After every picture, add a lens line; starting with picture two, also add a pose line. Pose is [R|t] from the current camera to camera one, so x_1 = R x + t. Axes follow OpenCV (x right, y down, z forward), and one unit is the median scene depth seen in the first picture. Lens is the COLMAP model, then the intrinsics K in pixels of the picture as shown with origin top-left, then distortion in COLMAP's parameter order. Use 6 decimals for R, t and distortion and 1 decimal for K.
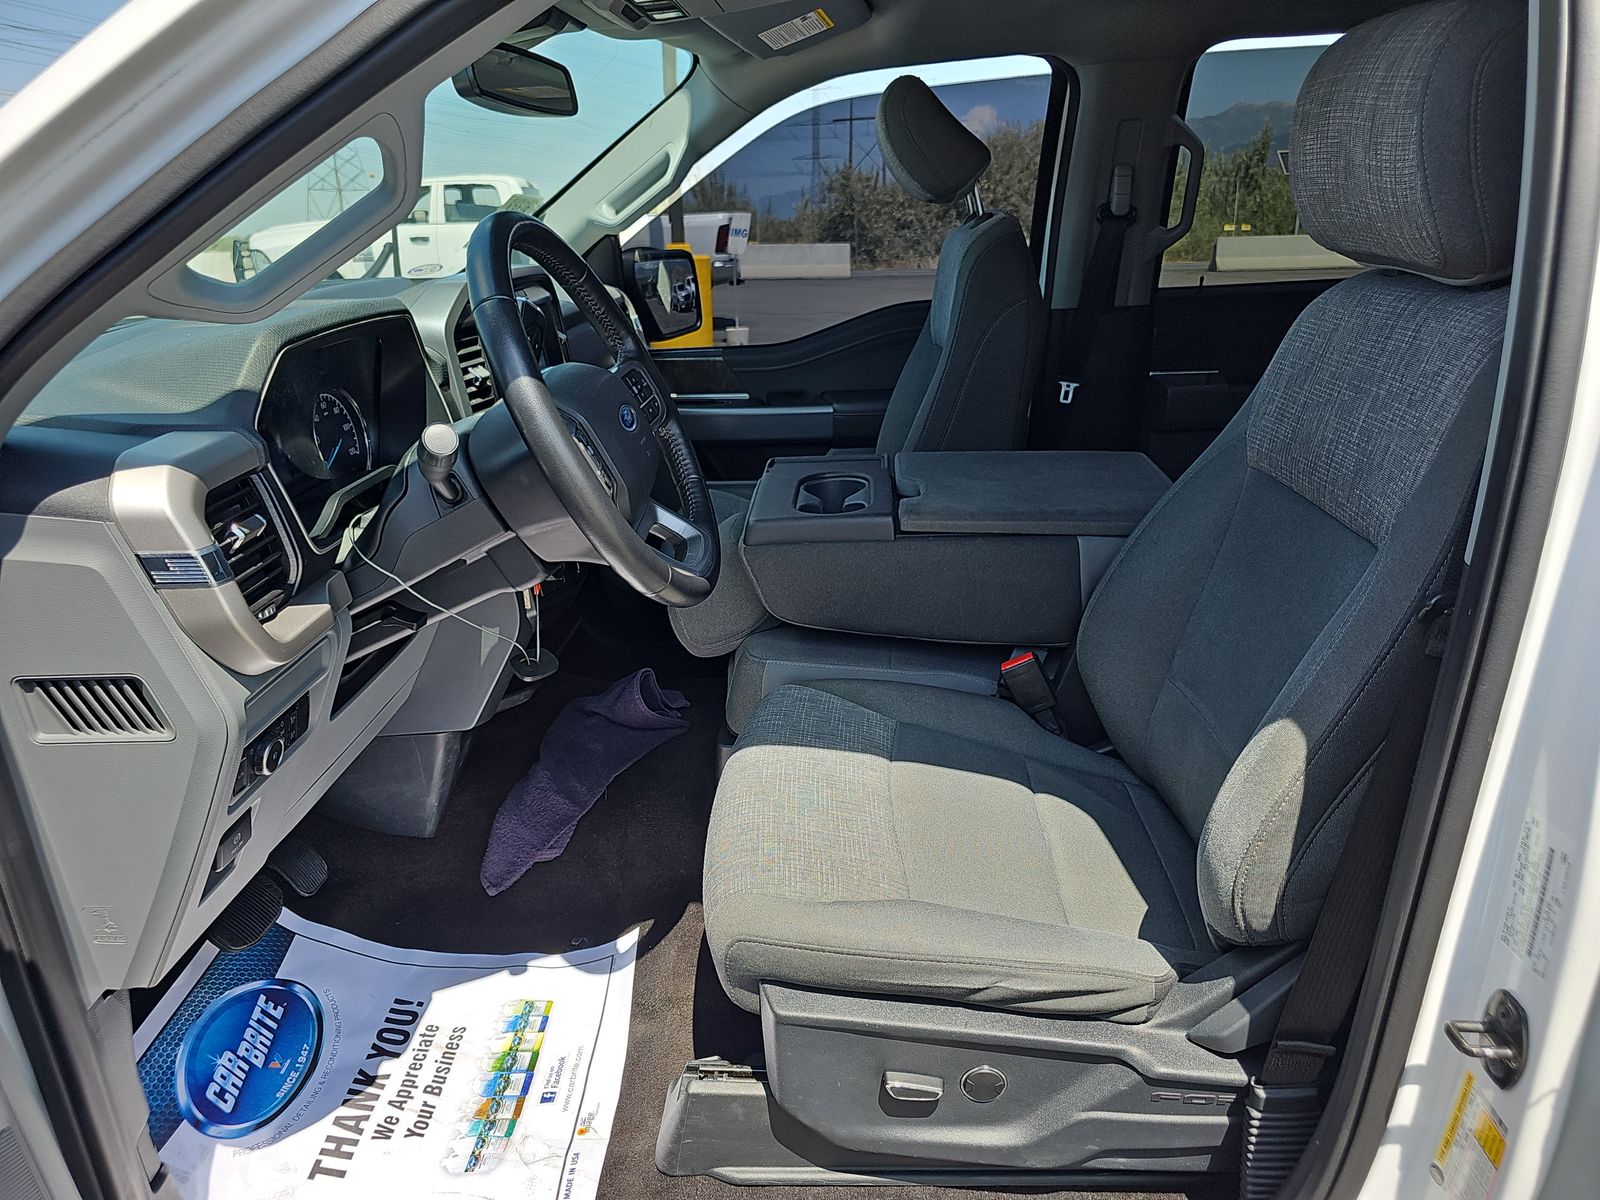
lens RADIAL K [[1090.5, 0, 816.1], [0, 1090.5, 609.9], [0, 0, 1]] dist [0.027554, -0.010592]
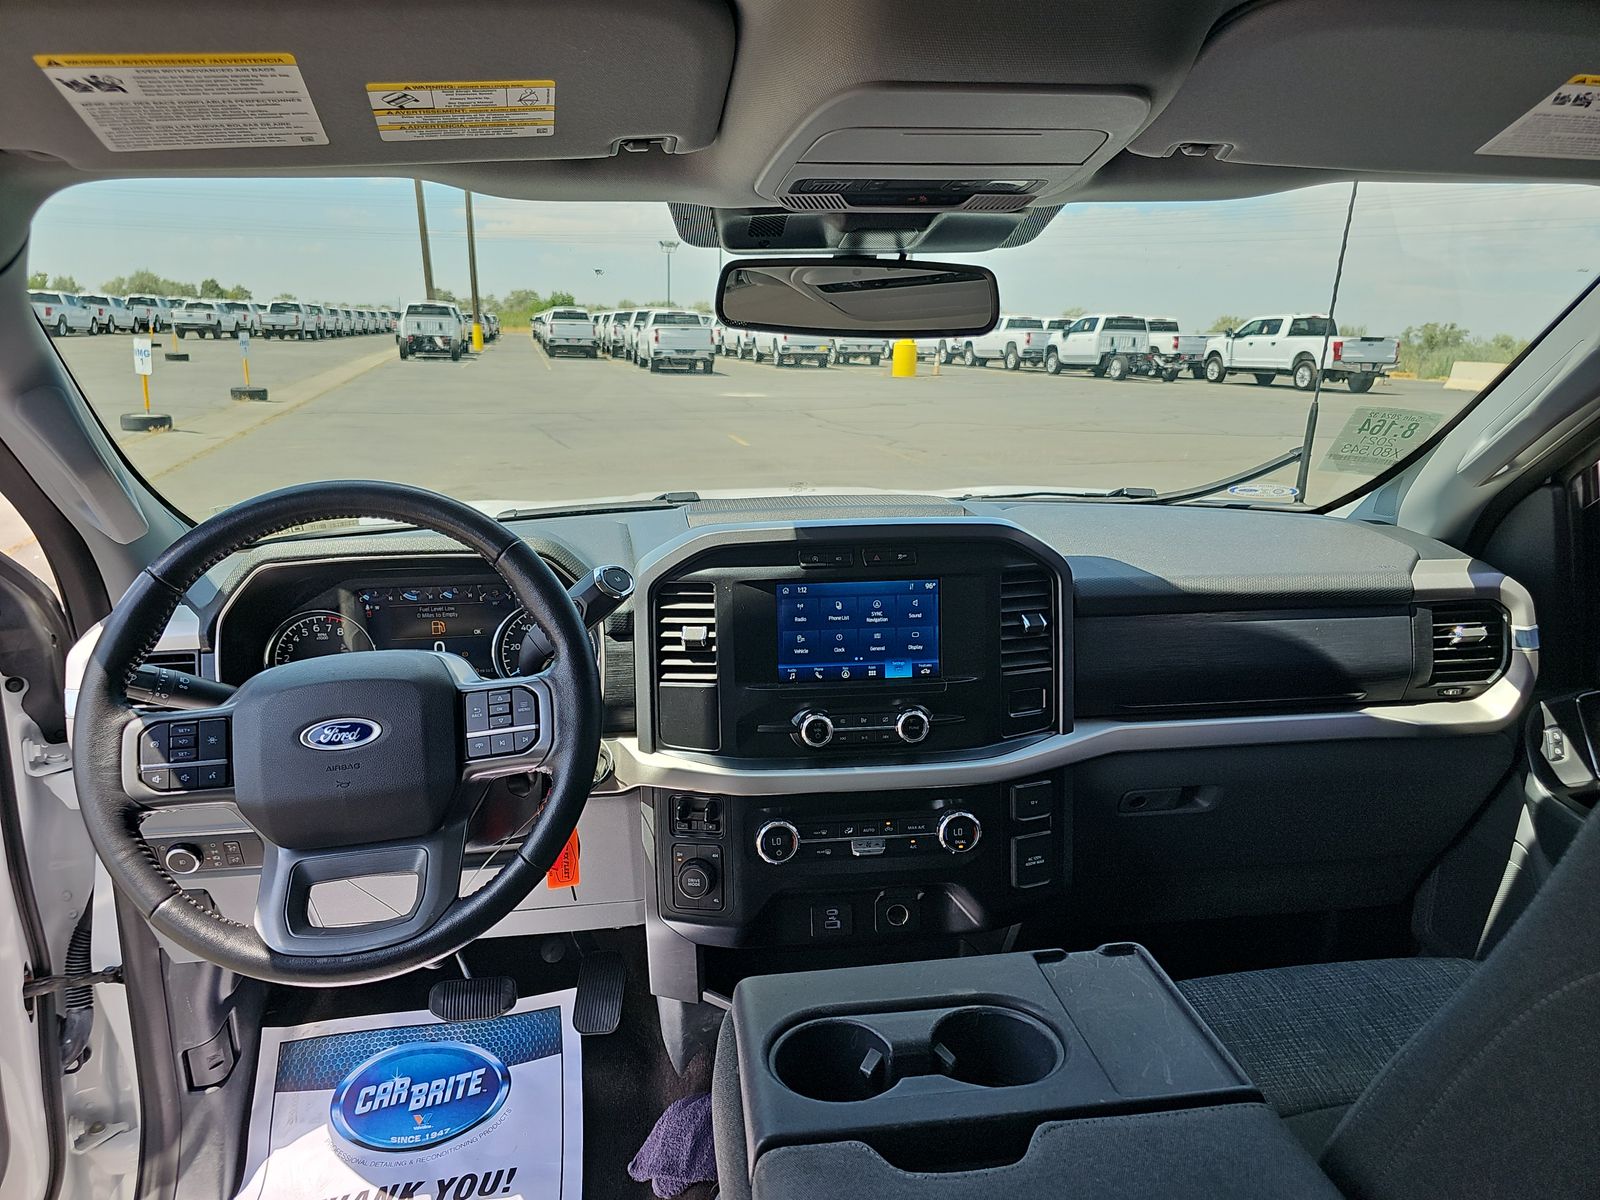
lens RADIAL K [[1090.5, 0, 794.9], [0, 1090.5, 601.9], [0, 0, 1]] dist [0.027554, -0.010592]
pose [[0.162900, 0.265002, -0.950388, 0.513039], [-0.352159, 0.915424, 0.194891, -0.436802], [0.921655, 0.302940, 0.242445, 0.865641]]
